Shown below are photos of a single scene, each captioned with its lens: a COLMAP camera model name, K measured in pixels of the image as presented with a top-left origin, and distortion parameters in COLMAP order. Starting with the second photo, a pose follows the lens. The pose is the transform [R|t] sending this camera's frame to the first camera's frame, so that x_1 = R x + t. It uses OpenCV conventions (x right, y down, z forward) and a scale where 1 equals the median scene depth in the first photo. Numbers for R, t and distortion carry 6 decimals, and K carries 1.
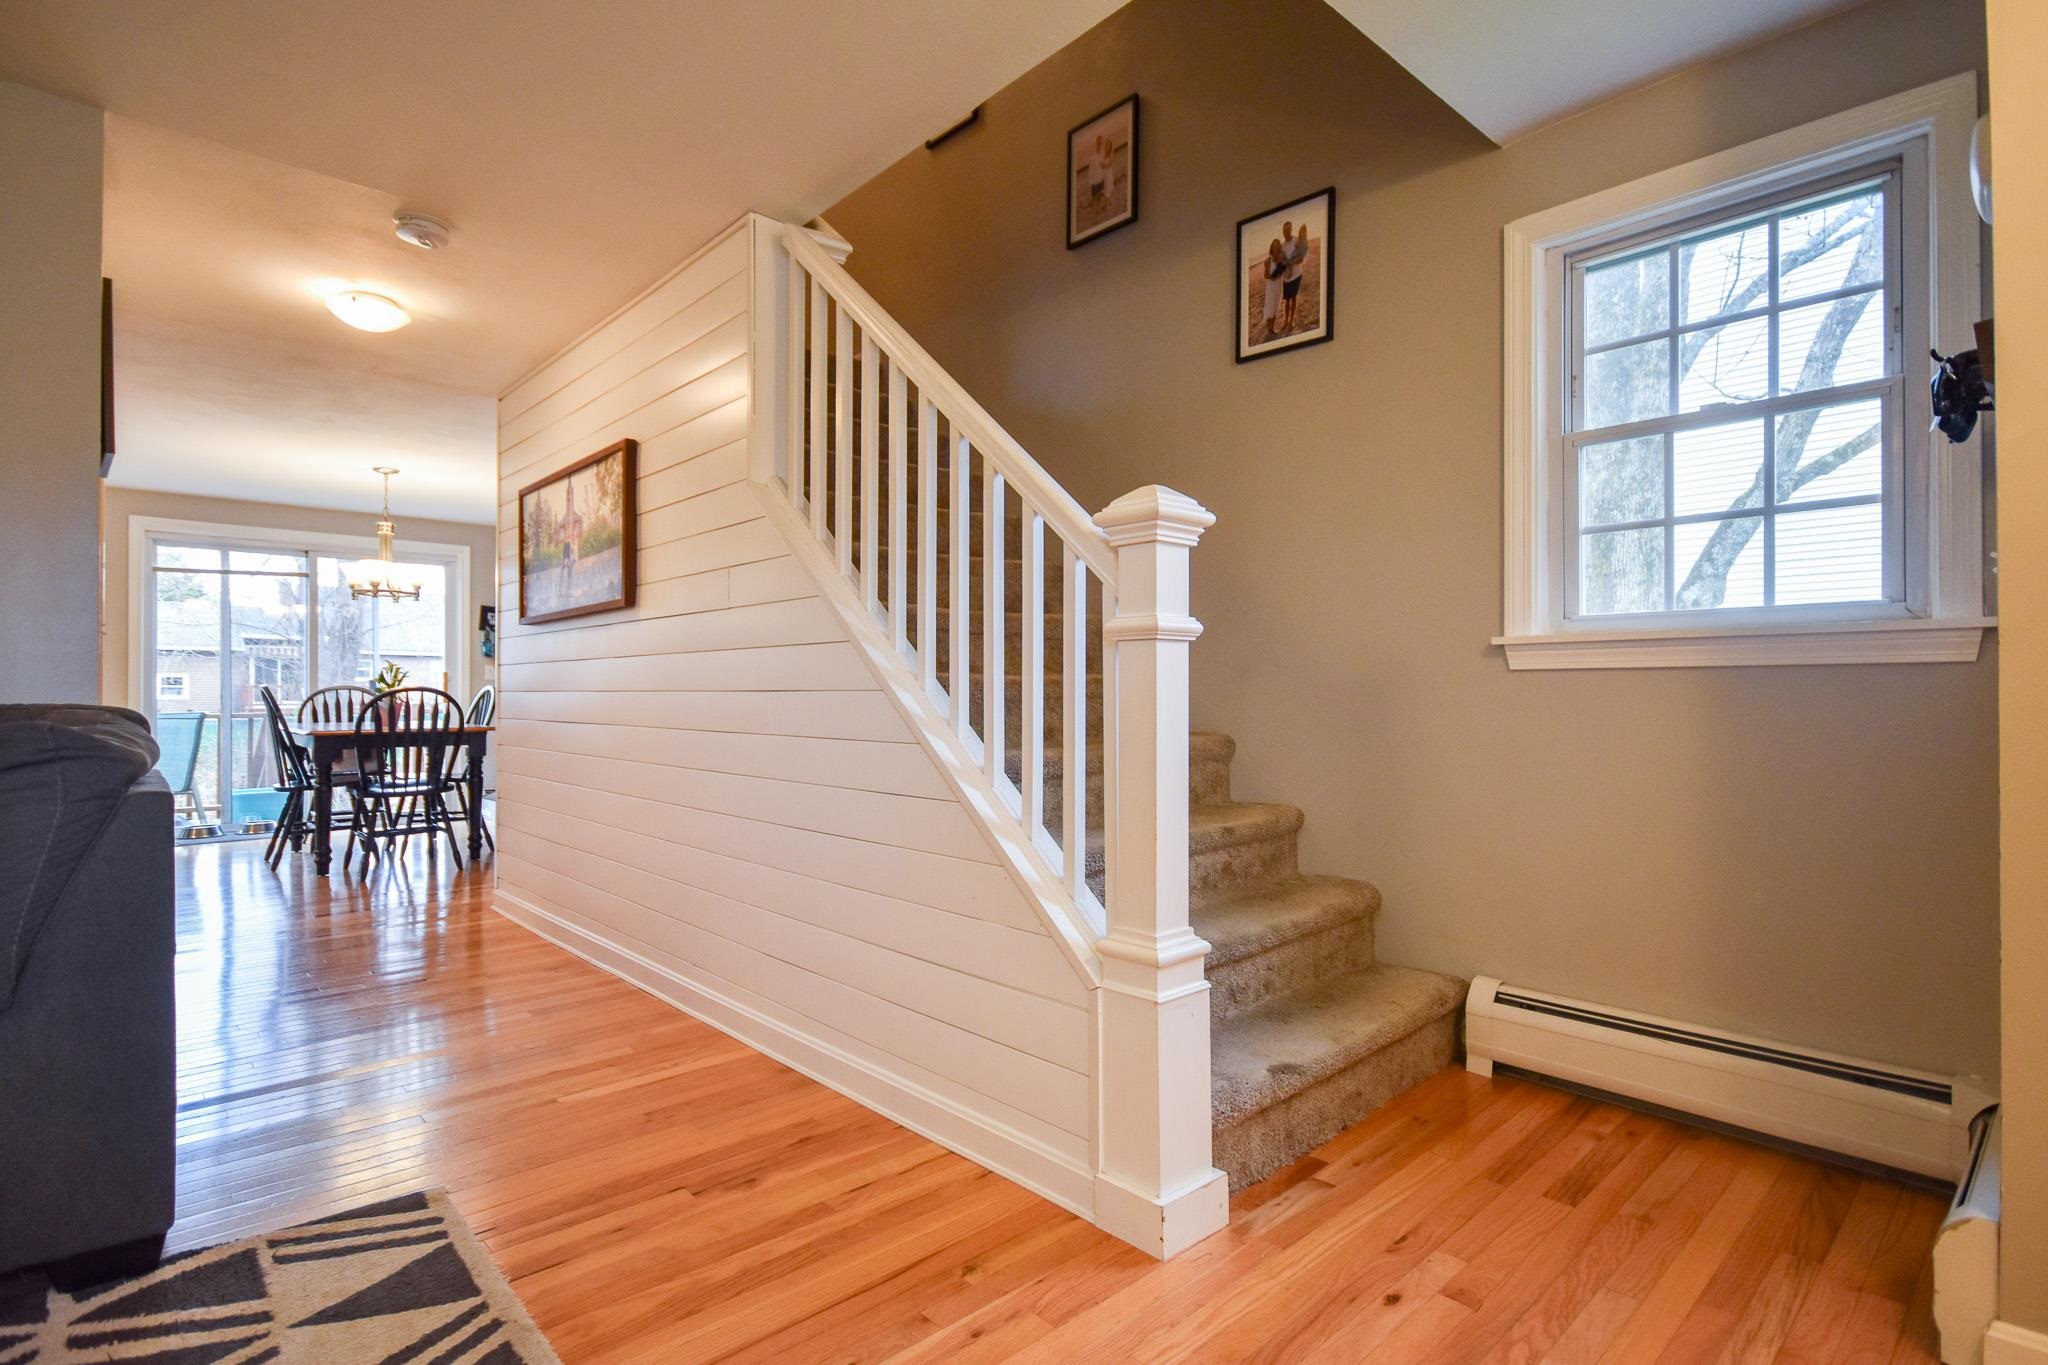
lens RADIAL K [[1006.0, 0, 1024.5], [0, 1006.0, 687.4], [0, 0, 1]] dist [0.020117, -0.012584]
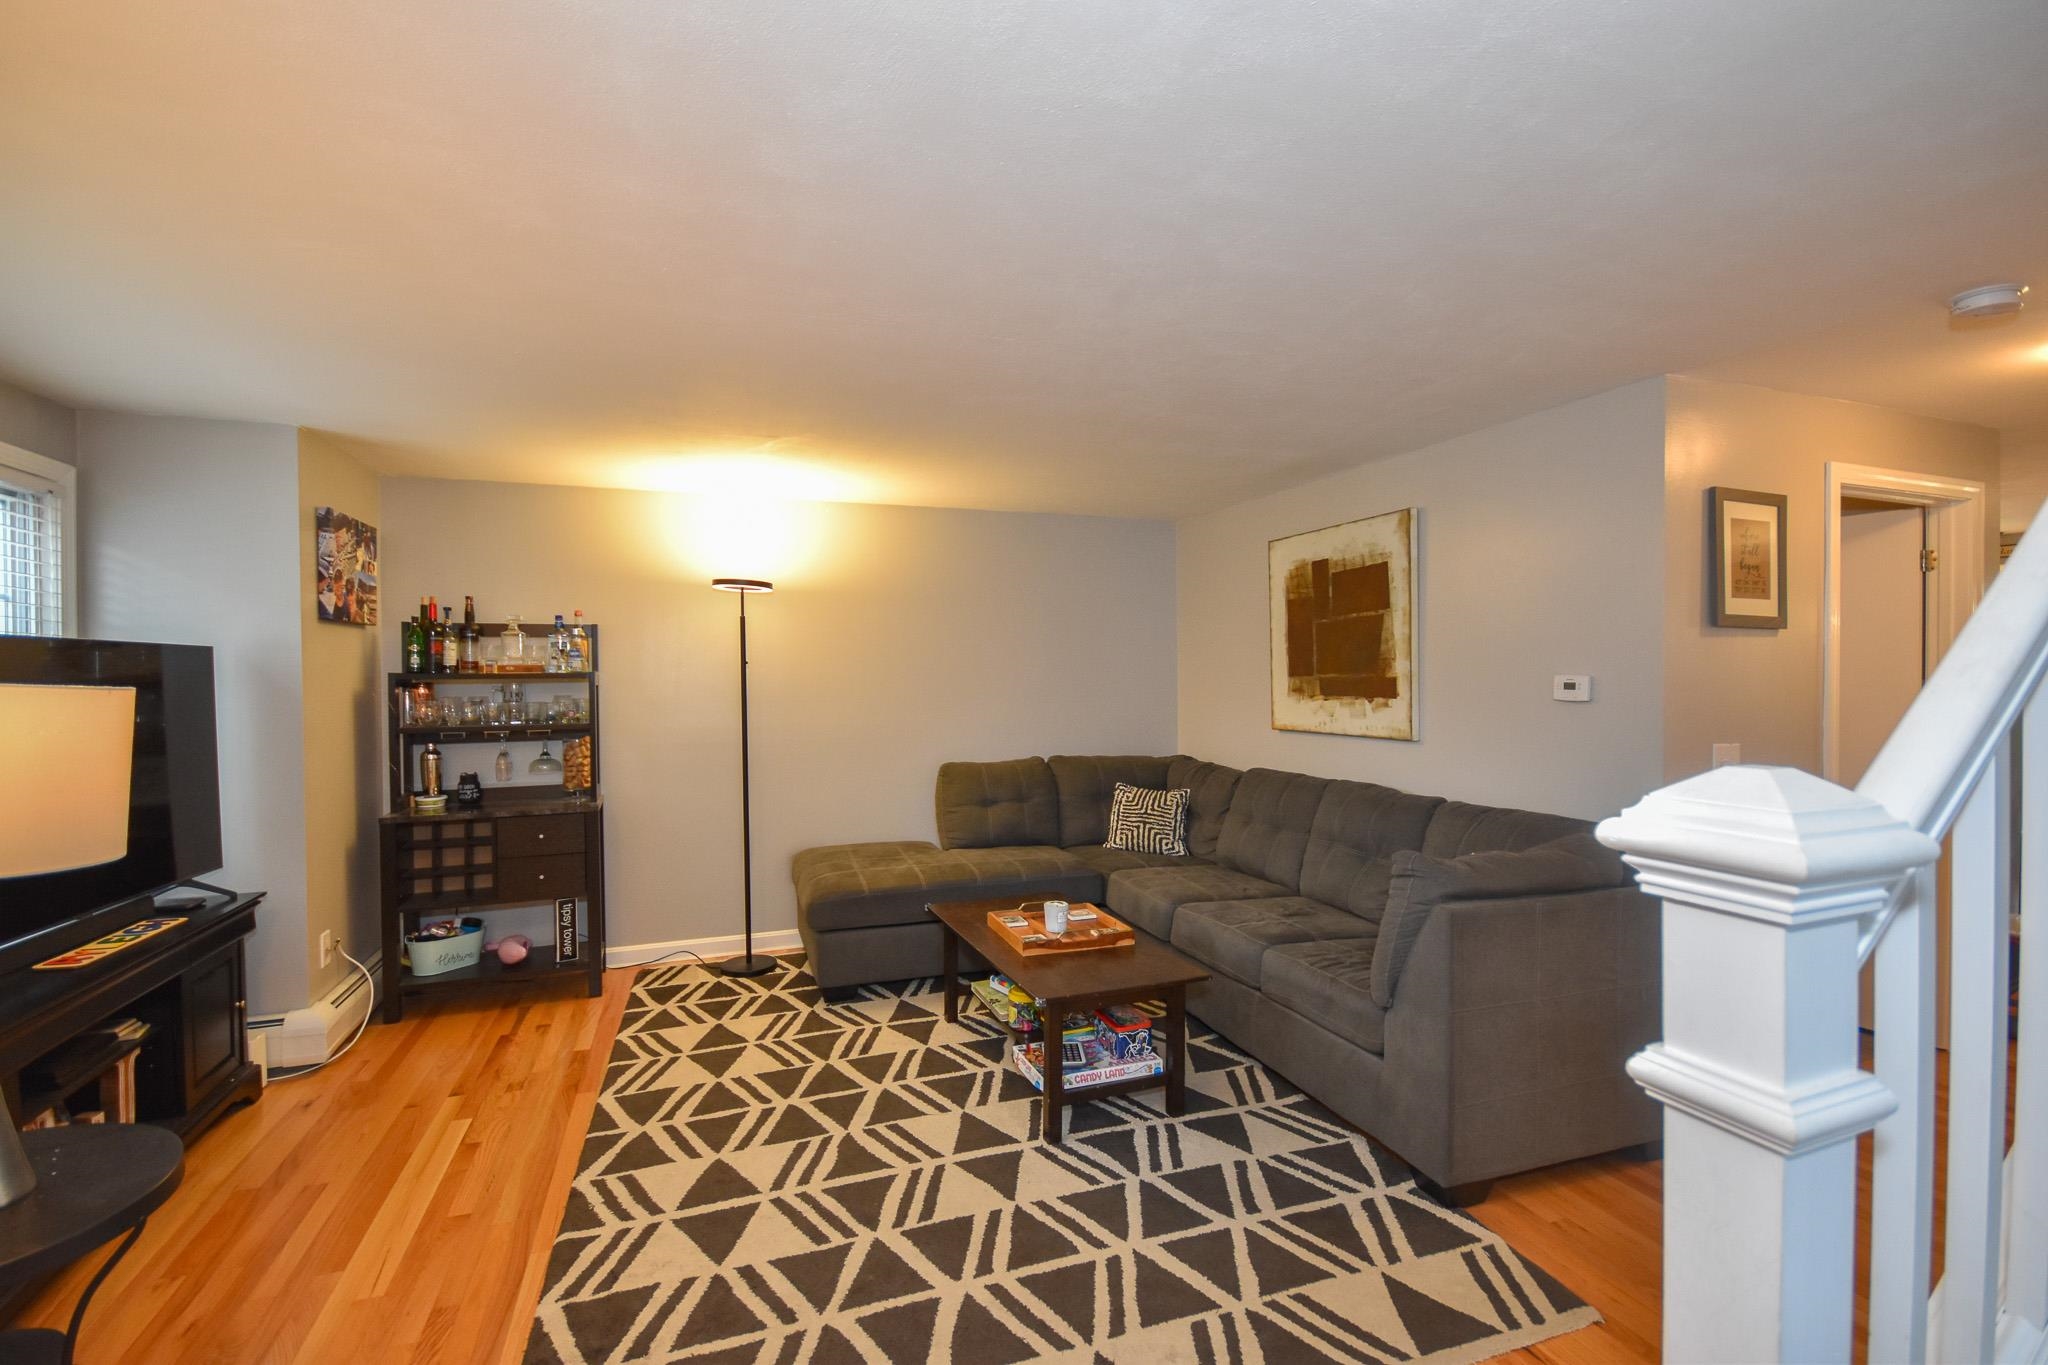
lens RADIAL K [[895.1, 0, 1025.2], [0, 895.1, 688.2], [0, 0, 1]] dist [0.008680, -0.011078]
pose [[-0.386637, 0.018821, -0.922040, 0.377048], [0.017459, 0.999762, 0.013086, -0.150334], [0.922067, -0.011038, -0.386873, 0.528124]]
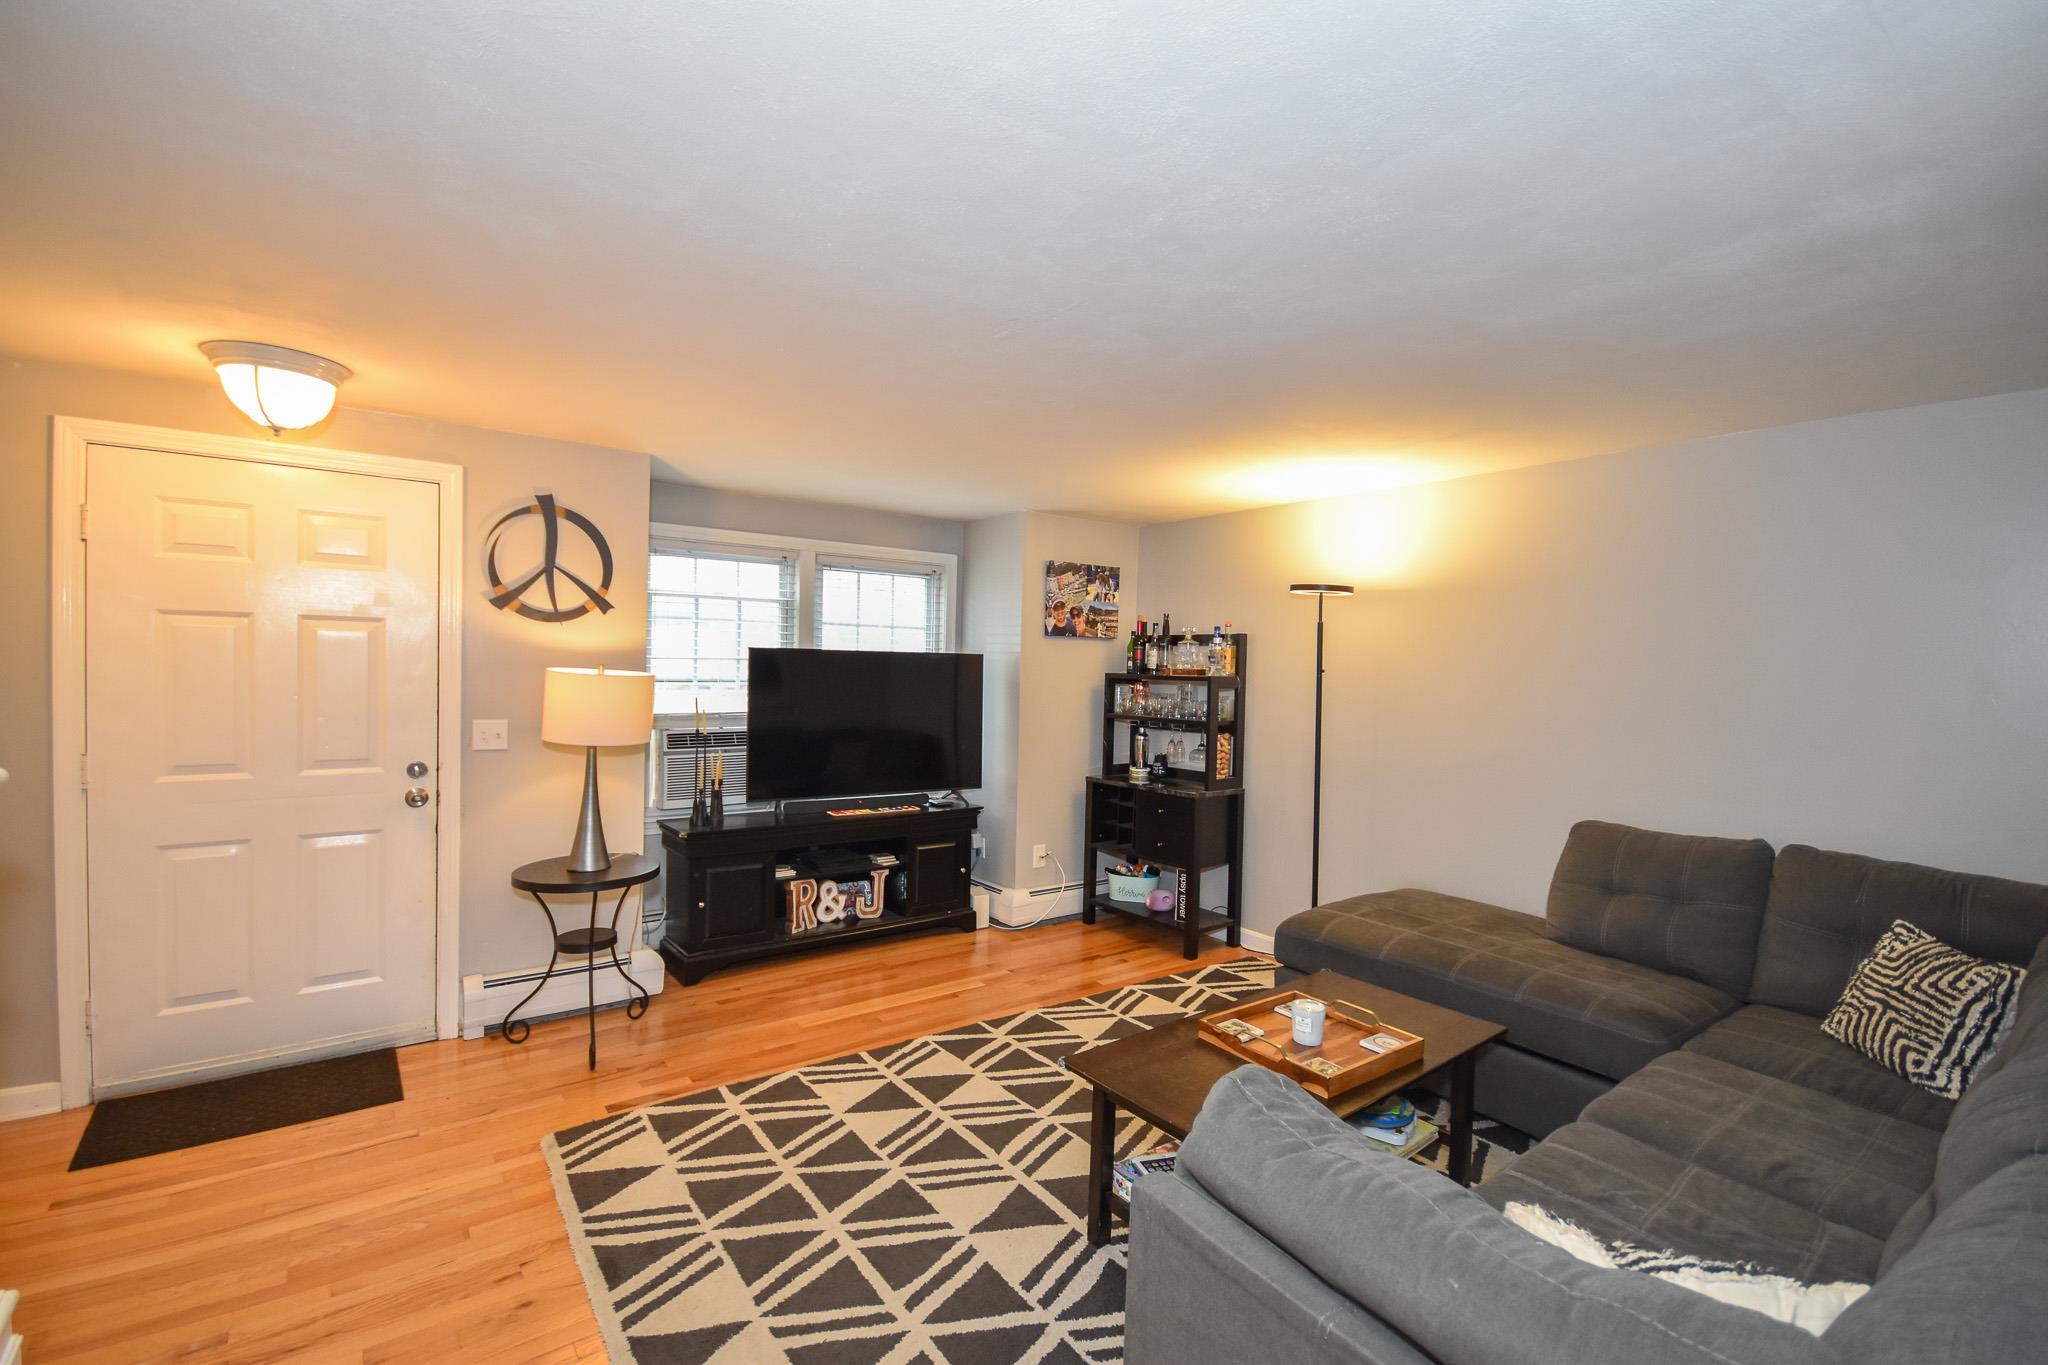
lens RADIAL K [[895.1, 0, 1025.2], [0, 895.1, 688.2], [0, 0, 1]] dist [0.008680, -0.011078]
pose [[-0.994519, -0.024711, 0.101592, -0.461402], [-0.023307, 0.999616, 0.014985, -0.163726], [-0.101924, 0.012535, -0.994713, 0.959617]]
